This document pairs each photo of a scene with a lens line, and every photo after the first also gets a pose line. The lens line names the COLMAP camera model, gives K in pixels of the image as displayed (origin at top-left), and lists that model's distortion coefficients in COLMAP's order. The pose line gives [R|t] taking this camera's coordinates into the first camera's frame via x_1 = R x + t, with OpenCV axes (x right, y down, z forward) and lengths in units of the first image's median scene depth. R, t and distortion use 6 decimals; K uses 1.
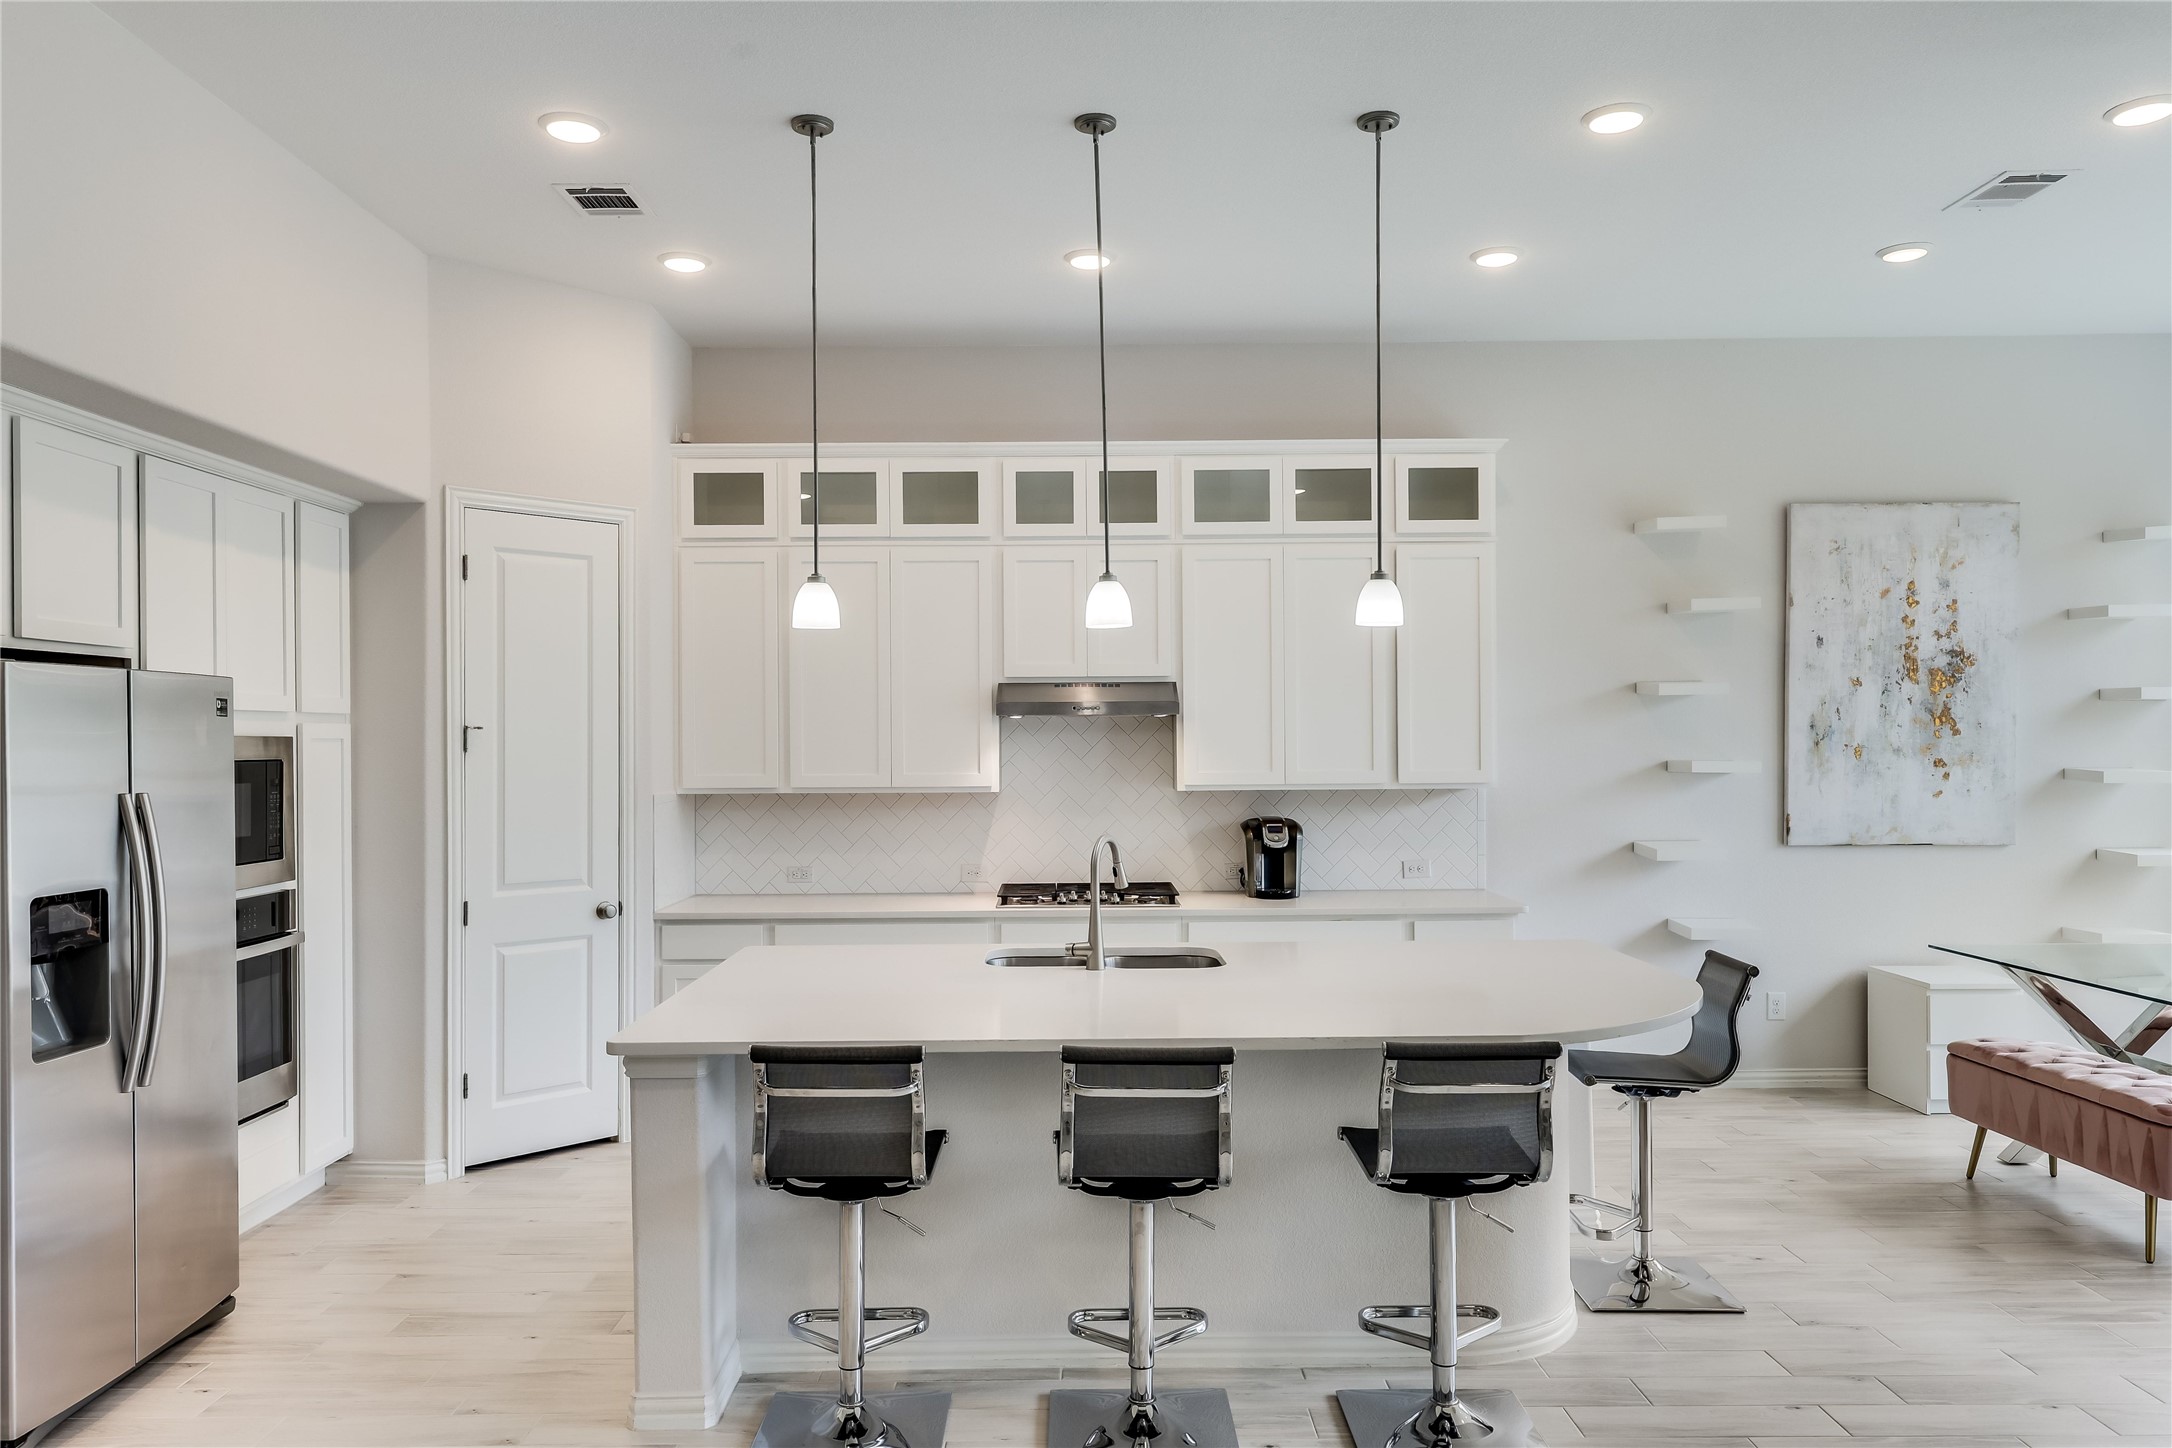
lens RADIAL K [[1490.2, 0, 1069.1], [0, 1490.2, 737.7], [0, 0, 1]] dist [0.020999, 0.000139]
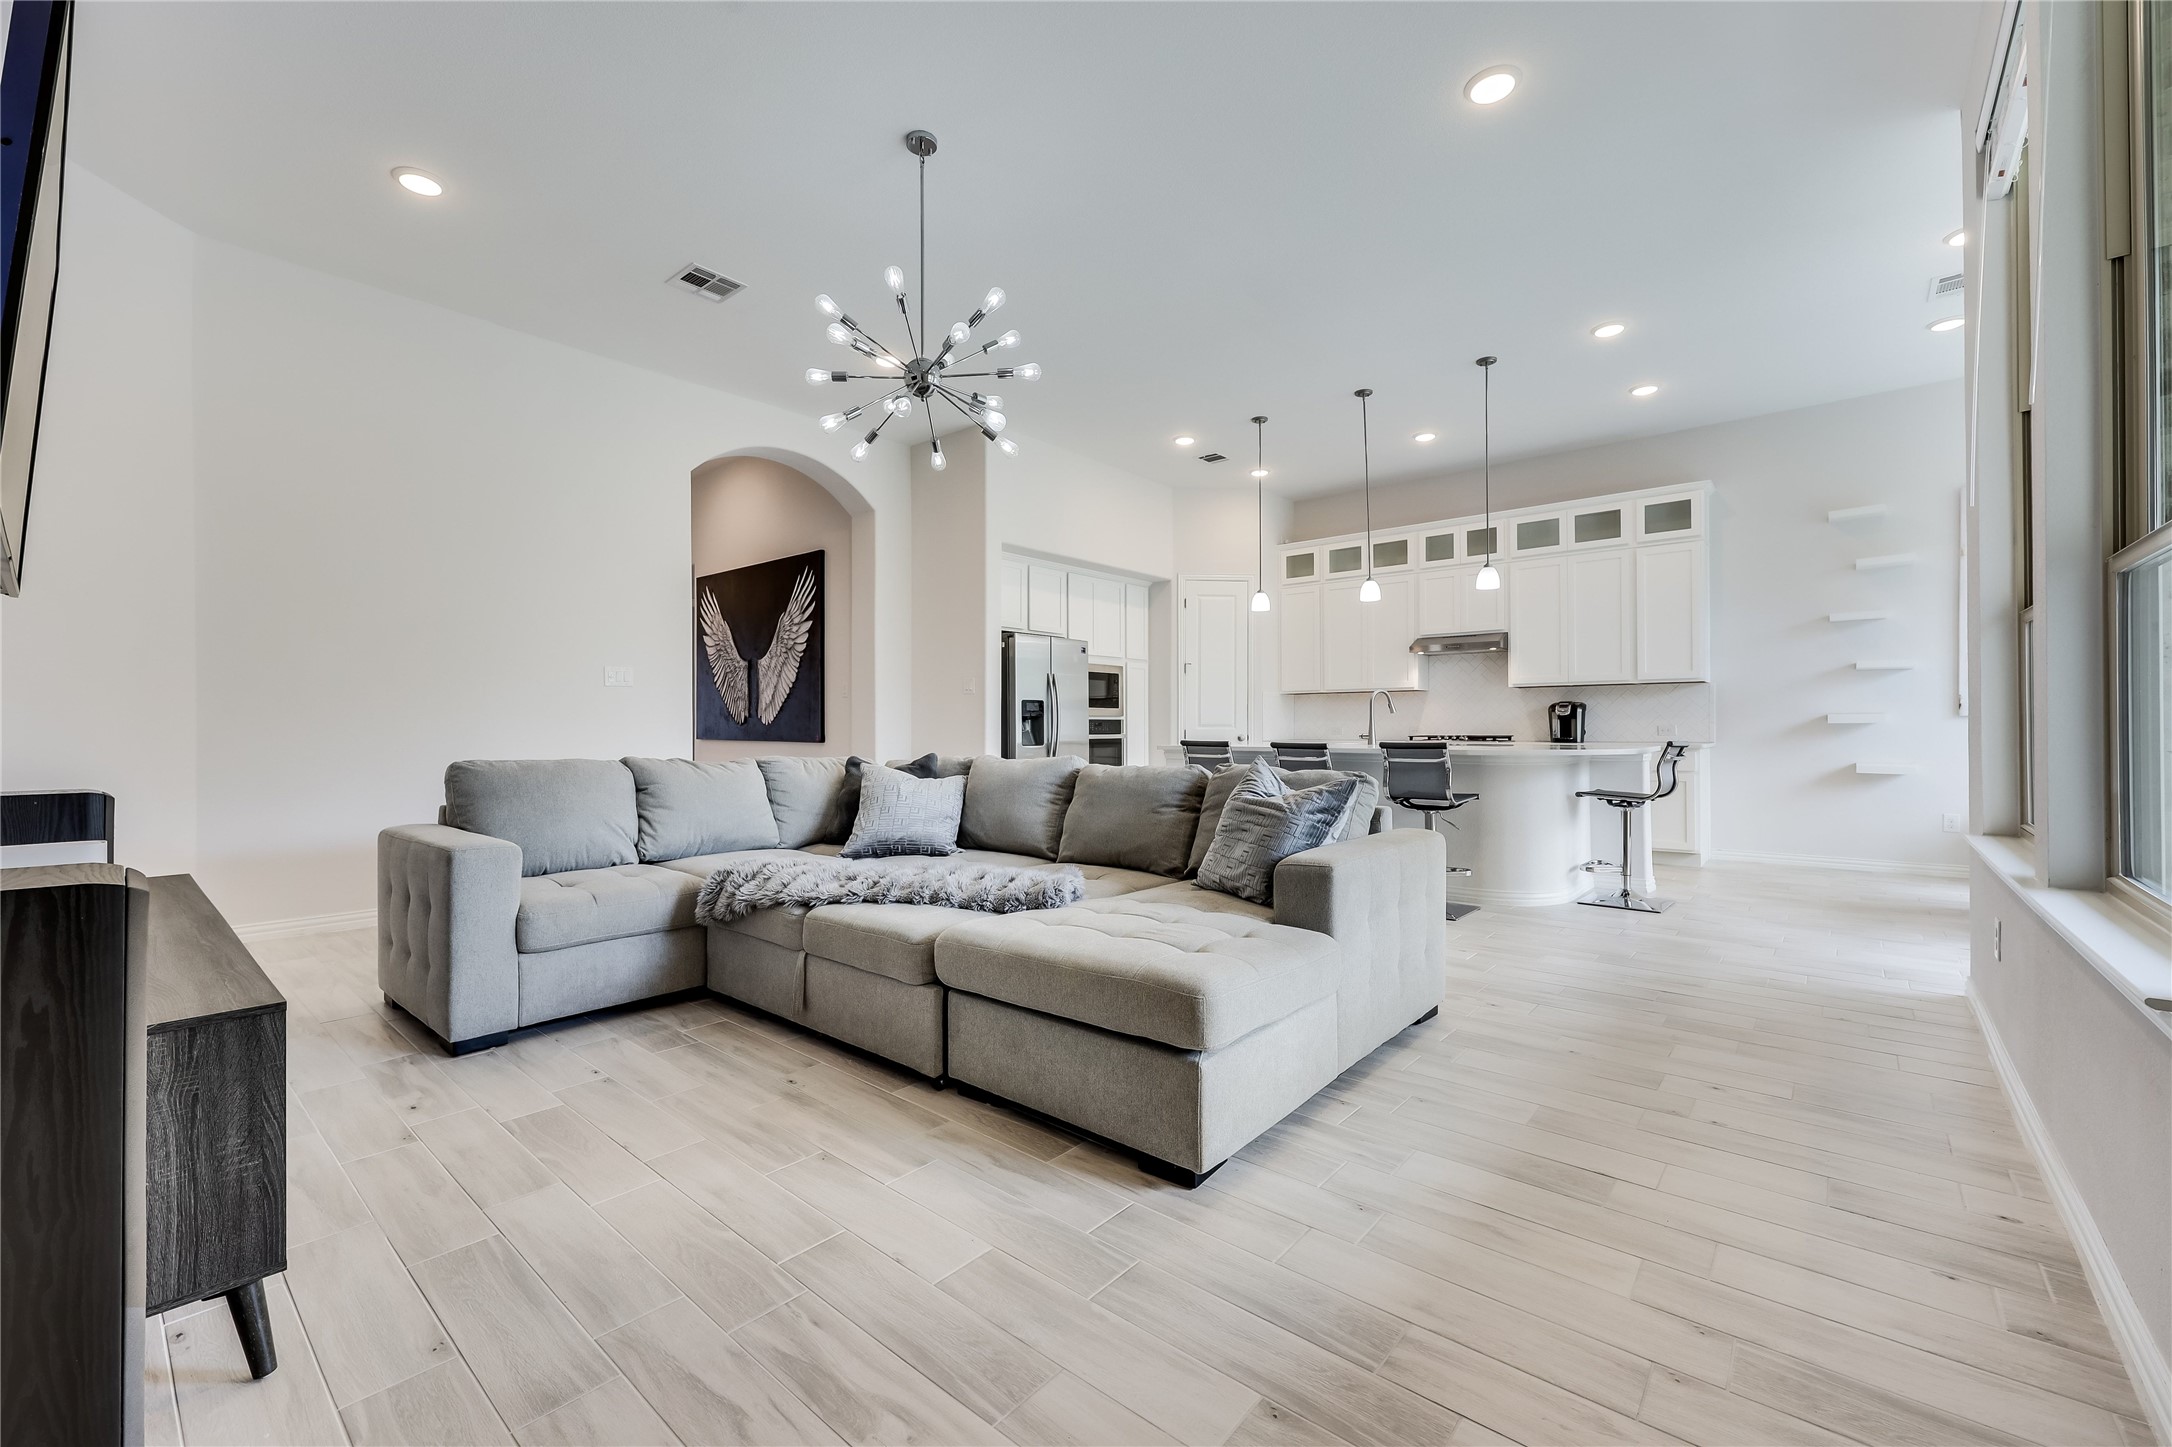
lens RADIAL K [[872.5, 0, 1087.2], [0, 872.5, 729.0], [0, 0, 1]] dist [0.000757, -0.000079]
pose [[0.768977, 0.004486, -0.639261, 0.381901], [0.001831, 0.999956, 0.009219, 0.079568], [0.639274, -0.008259, 0.768934, -0.250433]]
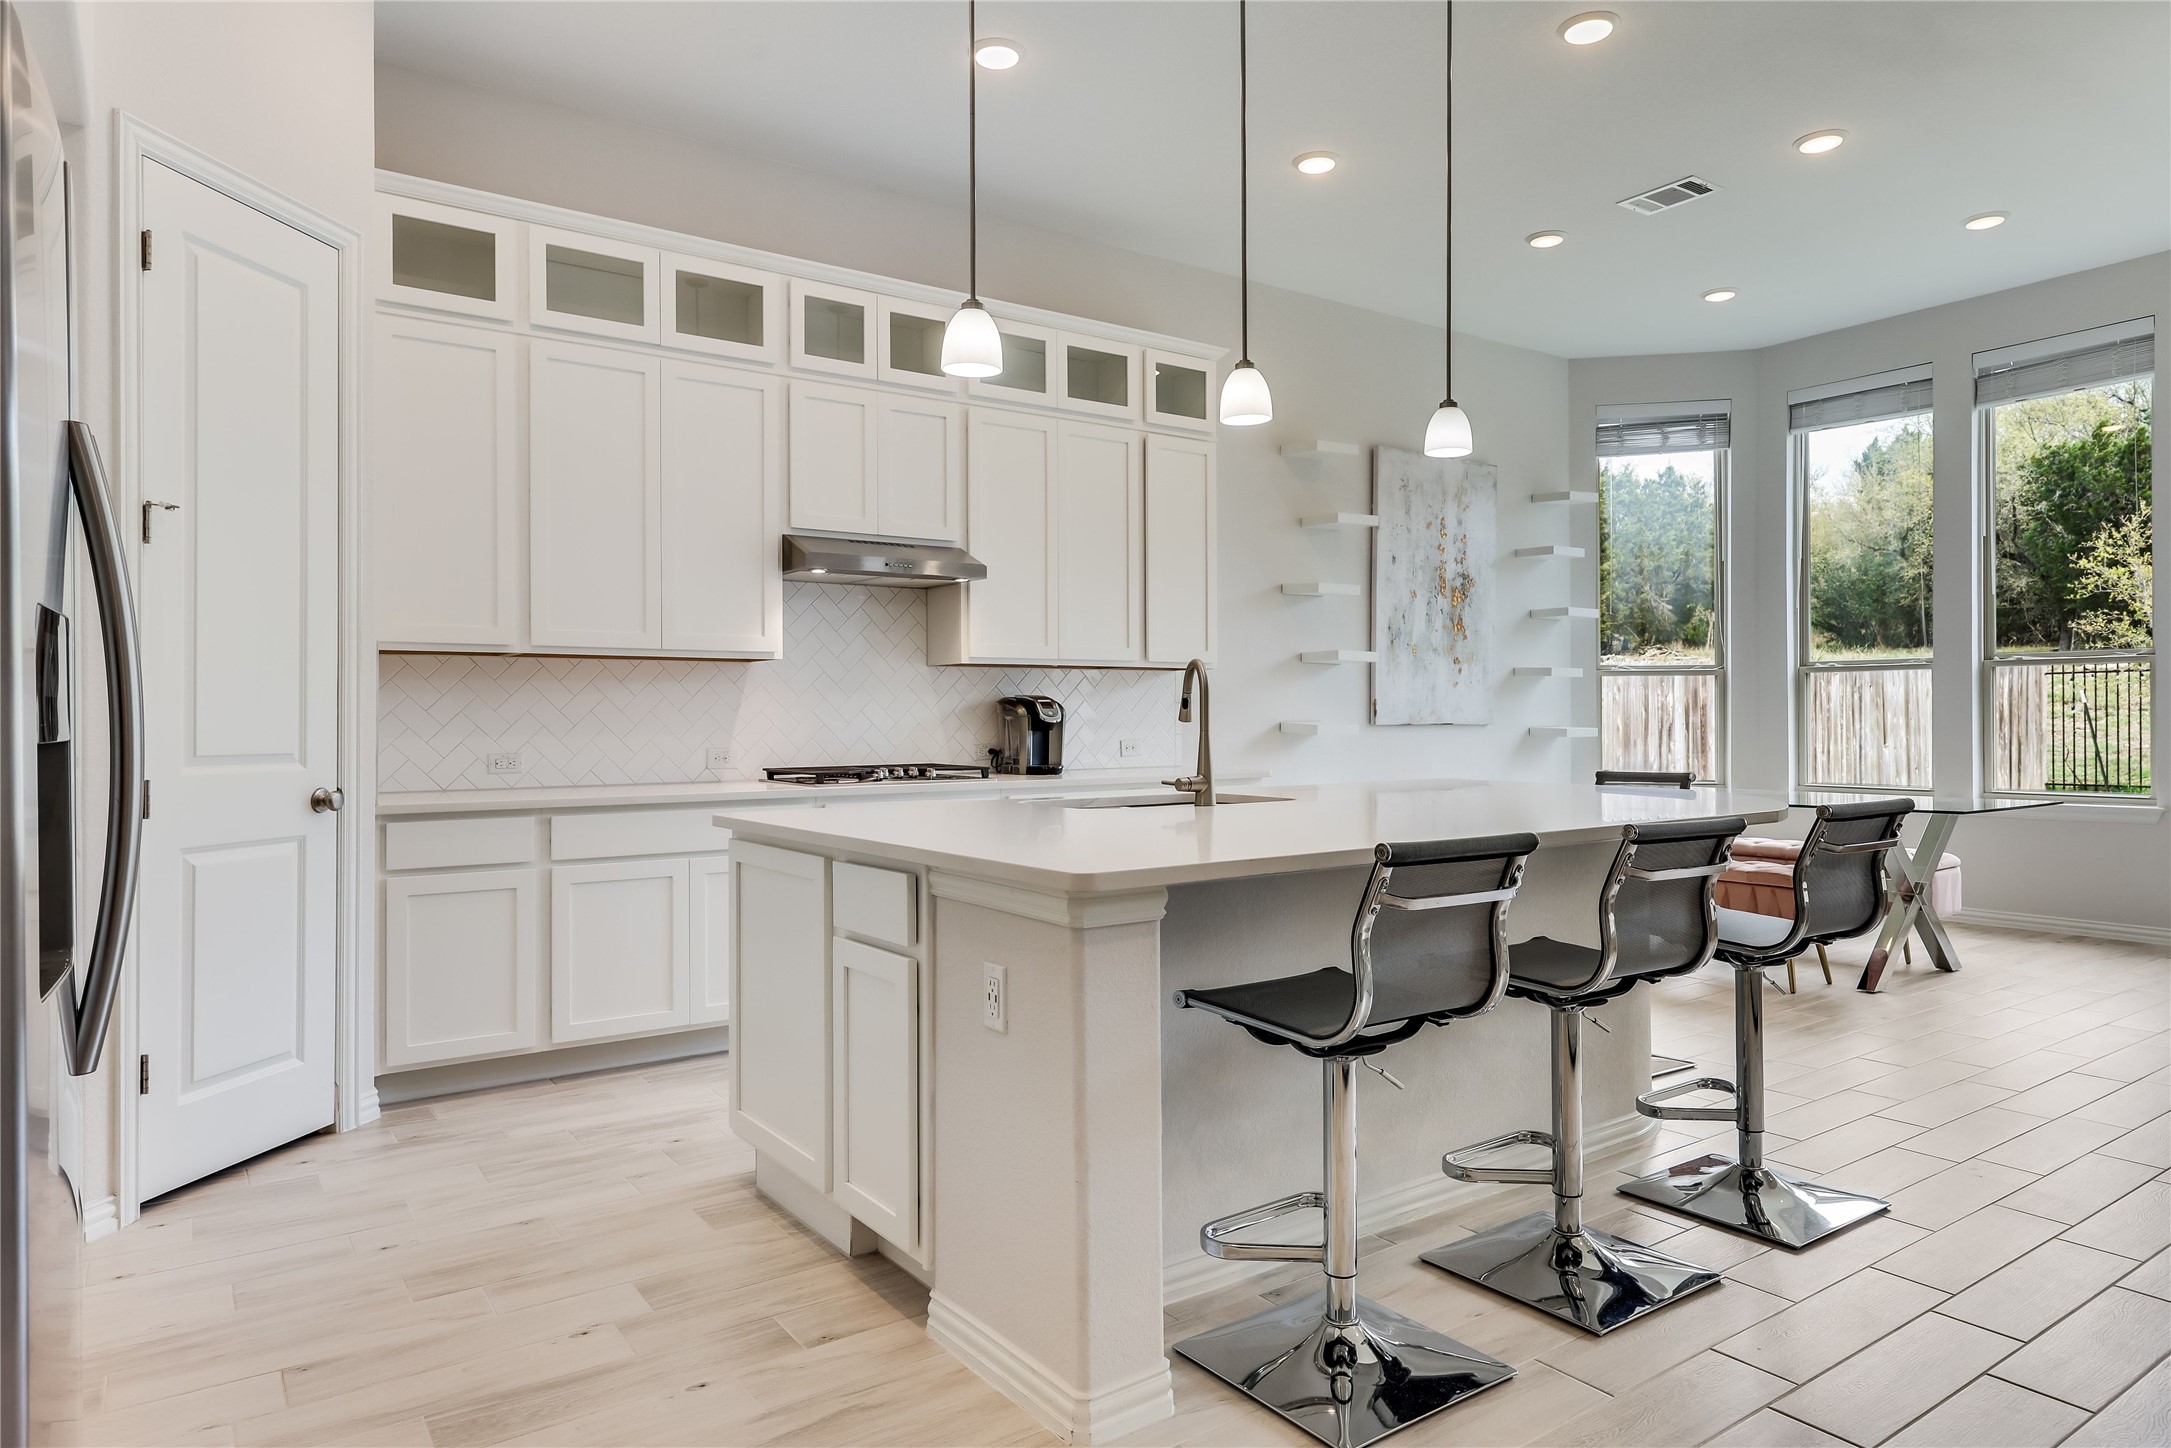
lens RADIAL K [[1305.5, 0, 1069.1], [0, 1305.5, 709.7], [0, 0, 1]] dist [-0.000807, 0.005552]
pose [[0.818137, 0.007200, 0.574979, -0.346462], [-0.002116, 0.999953, -0.009510, 0.072466], [-0.575020, 0.006564, 0.818113, 0.281901]]
